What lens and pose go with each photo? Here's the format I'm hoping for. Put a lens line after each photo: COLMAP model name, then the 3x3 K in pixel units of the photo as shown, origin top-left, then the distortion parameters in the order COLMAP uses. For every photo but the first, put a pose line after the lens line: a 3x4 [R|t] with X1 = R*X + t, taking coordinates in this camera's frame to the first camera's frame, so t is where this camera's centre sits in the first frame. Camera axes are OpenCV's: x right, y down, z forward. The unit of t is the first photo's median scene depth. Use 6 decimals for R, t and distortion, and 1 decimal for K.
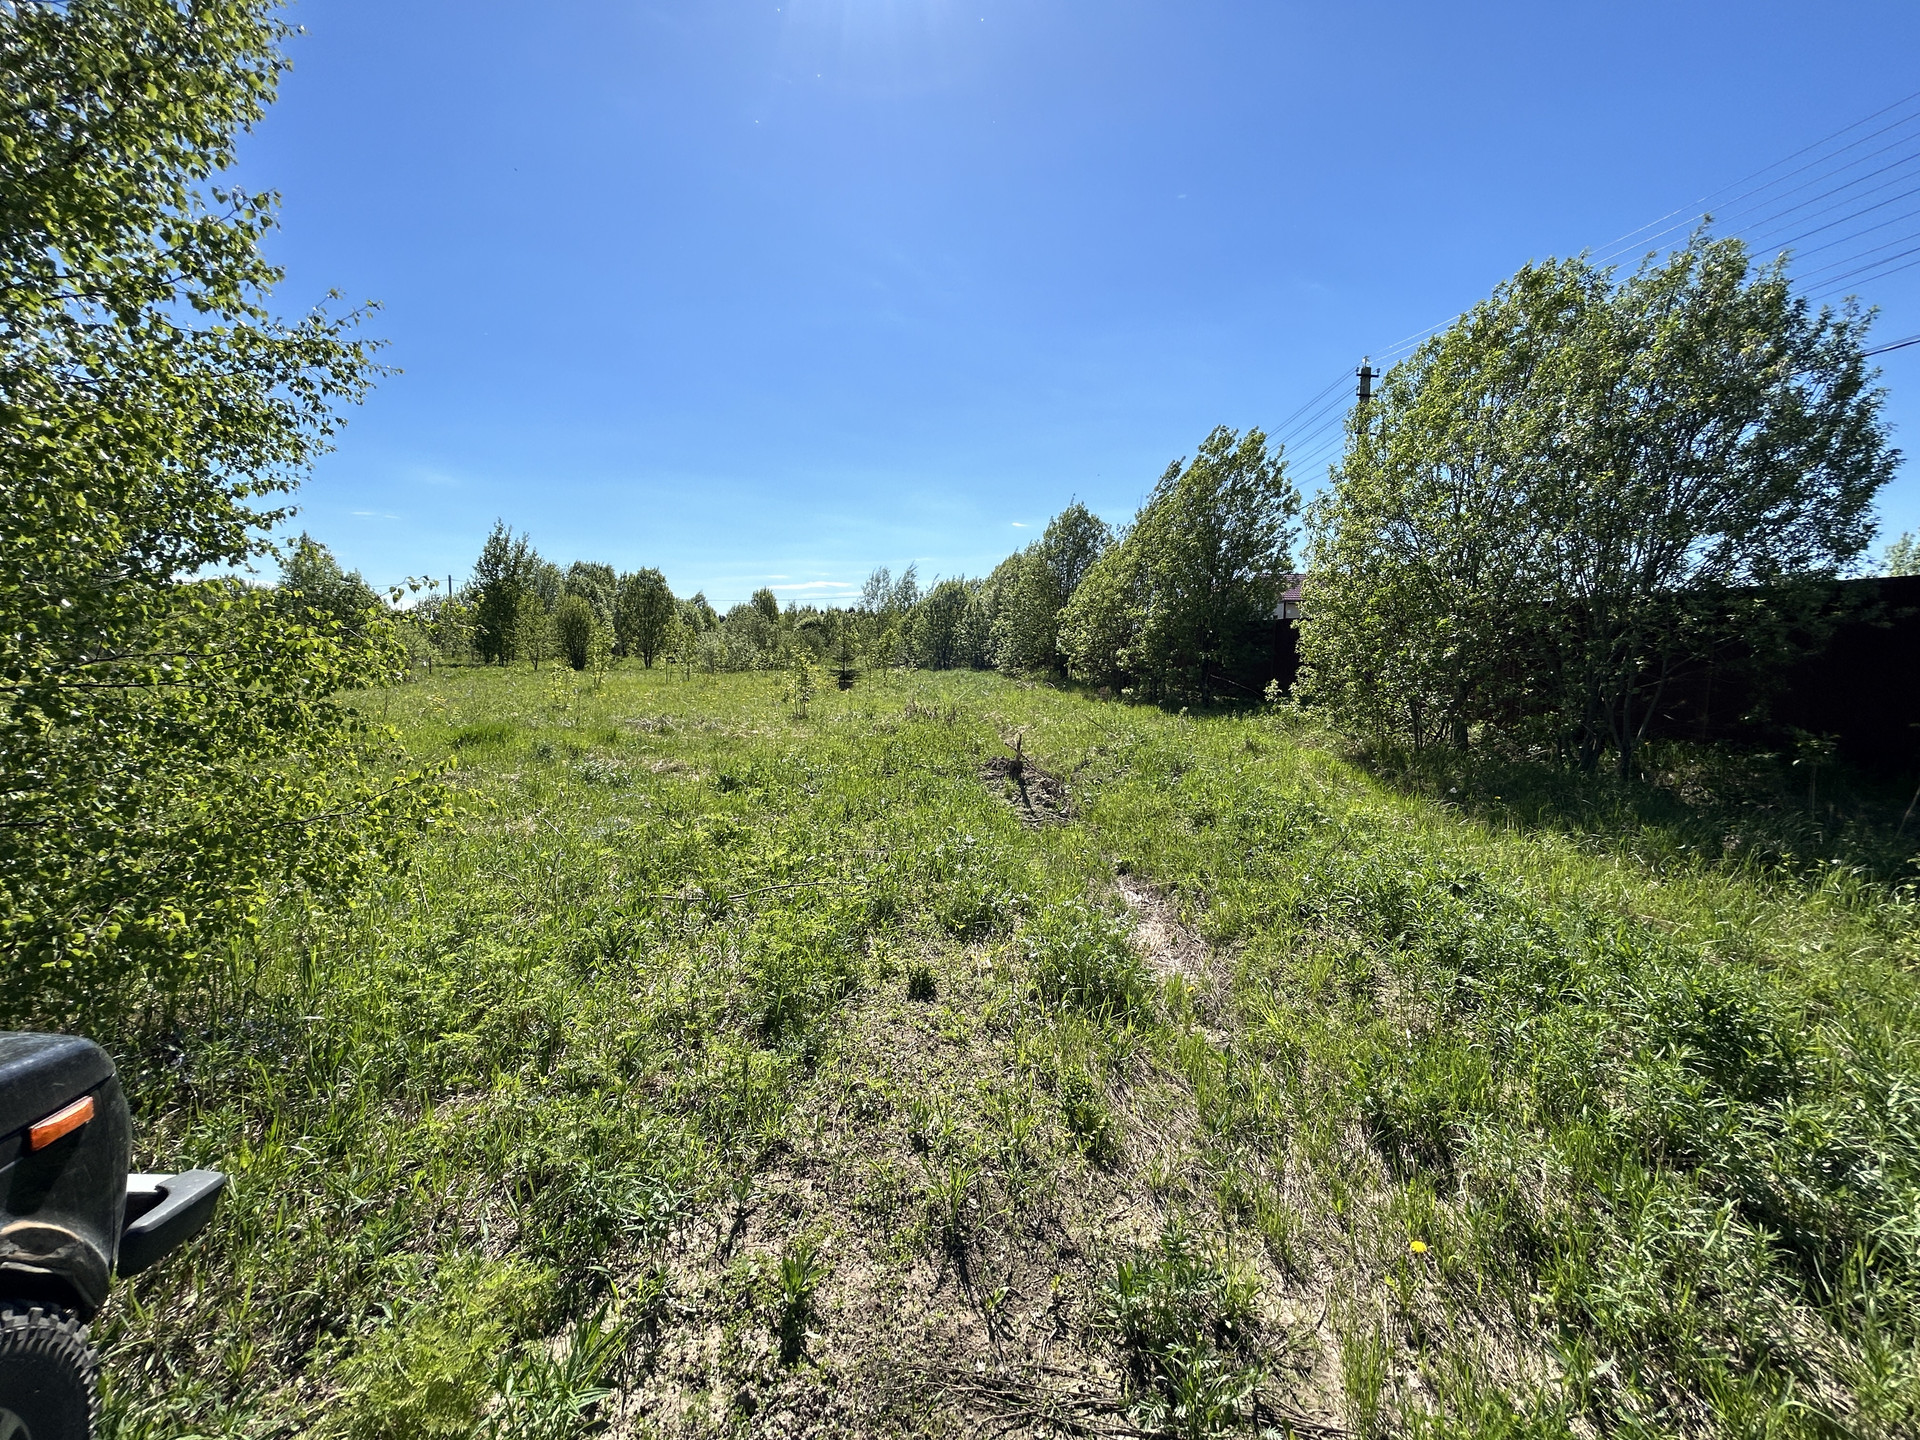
lens RADIAL K [[770.6, 0, 955.4], [0, 770.6, 715.6], [0, 0, 1]] dist [-0.000342, 0.000698]
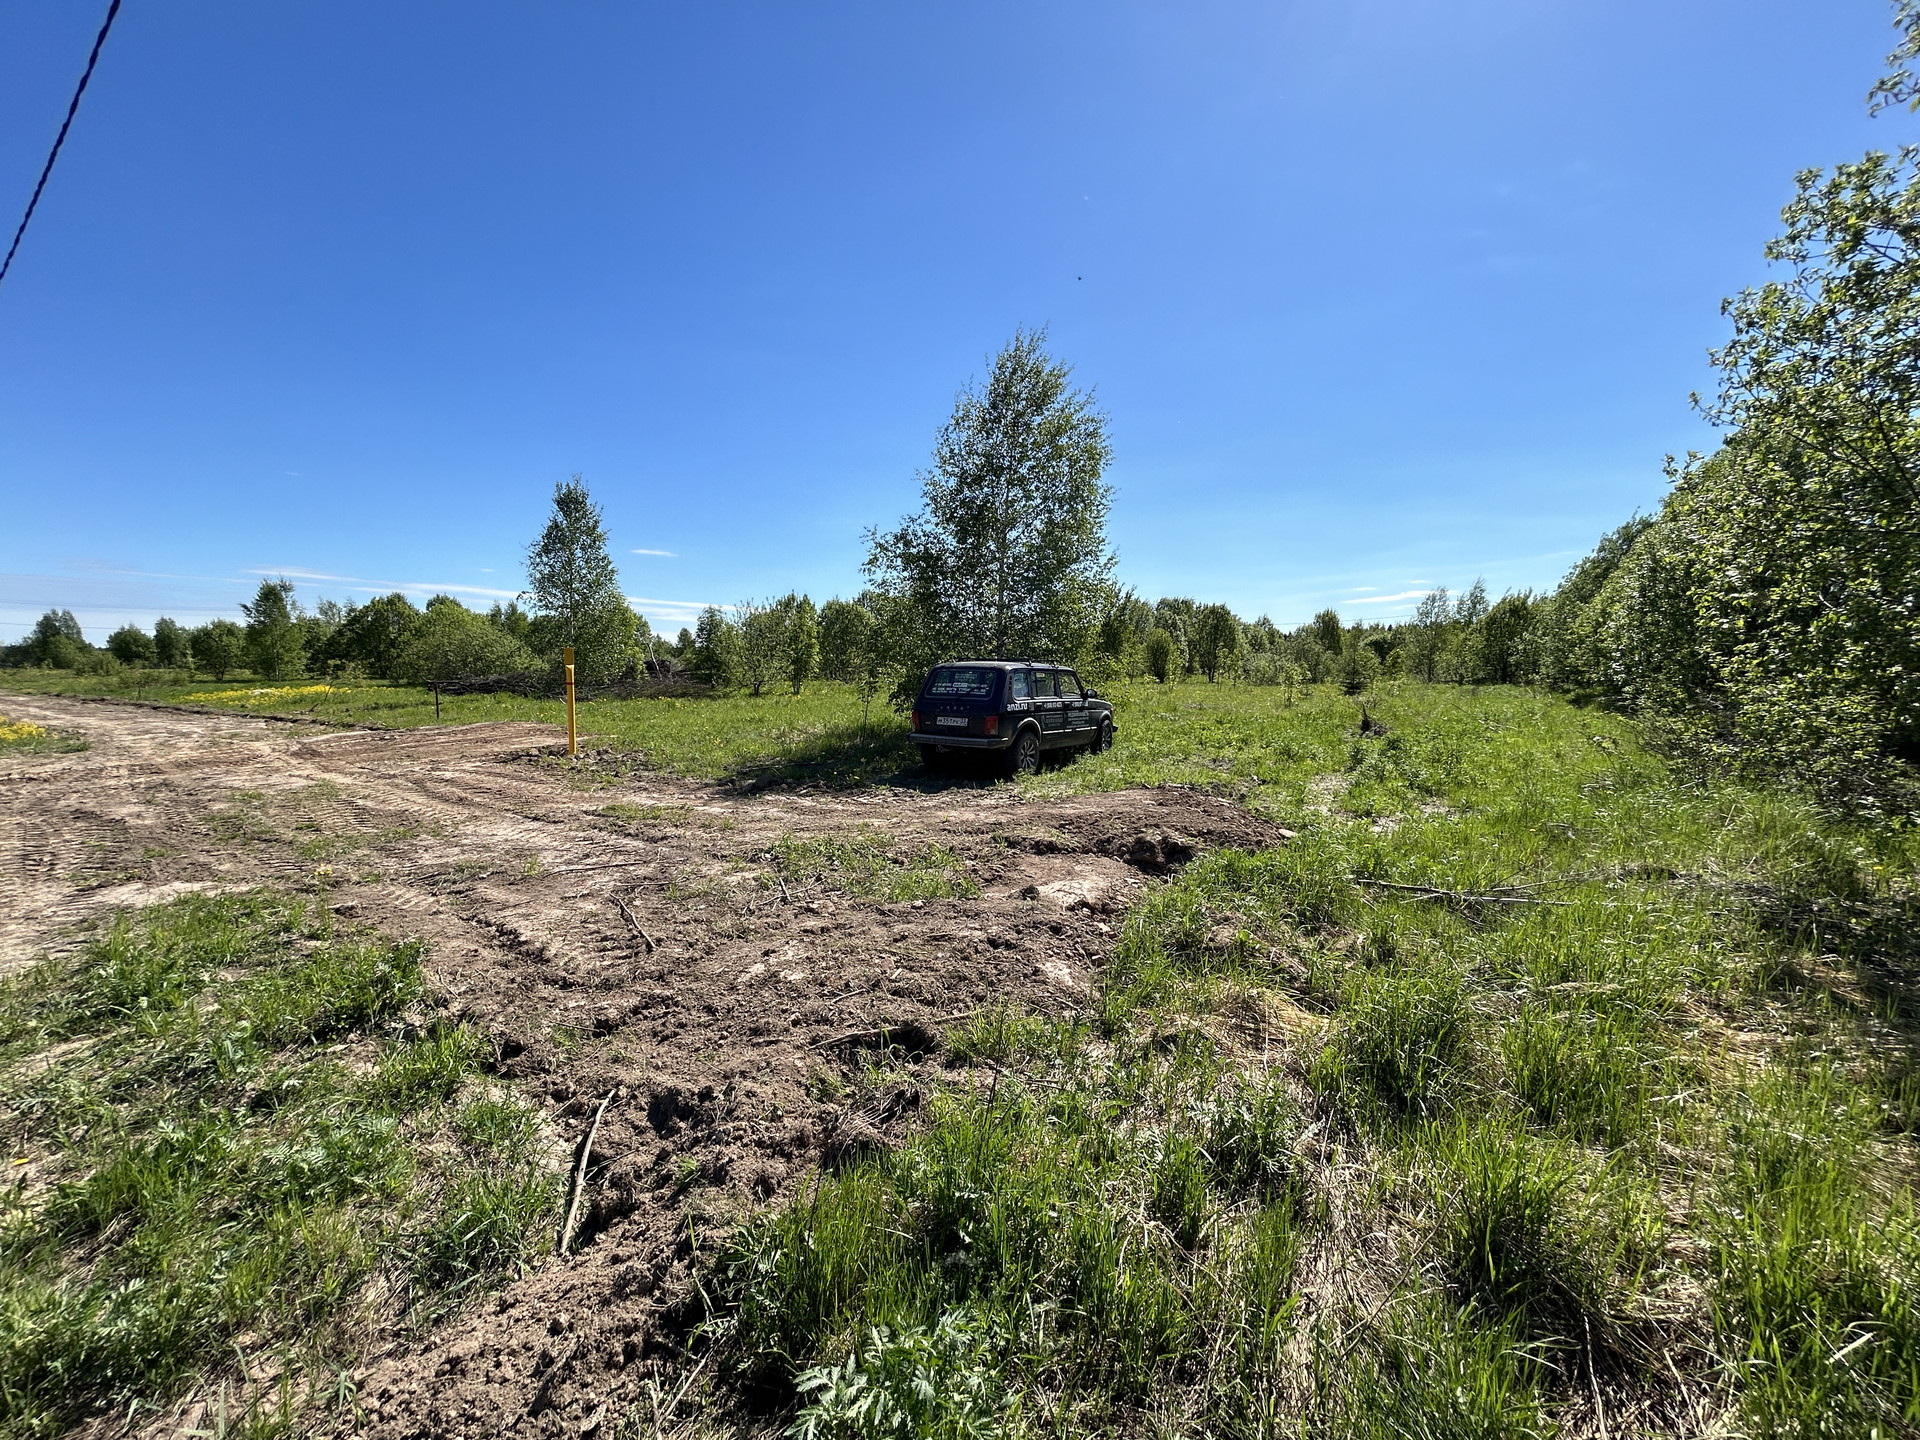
lens RADIAL K [[770.6, 0, 955.4], [0, 770.6, 715.6], [0, 0, 1]] dist [-0.000342, 0.000698]
pose [[0.755502, 0.026458, -0.654612, 0.075139], [-0.043224, 0.999020, -0.009507, 0.014956], [0.653719, 0.035477, 0.755905, -0.152557]]
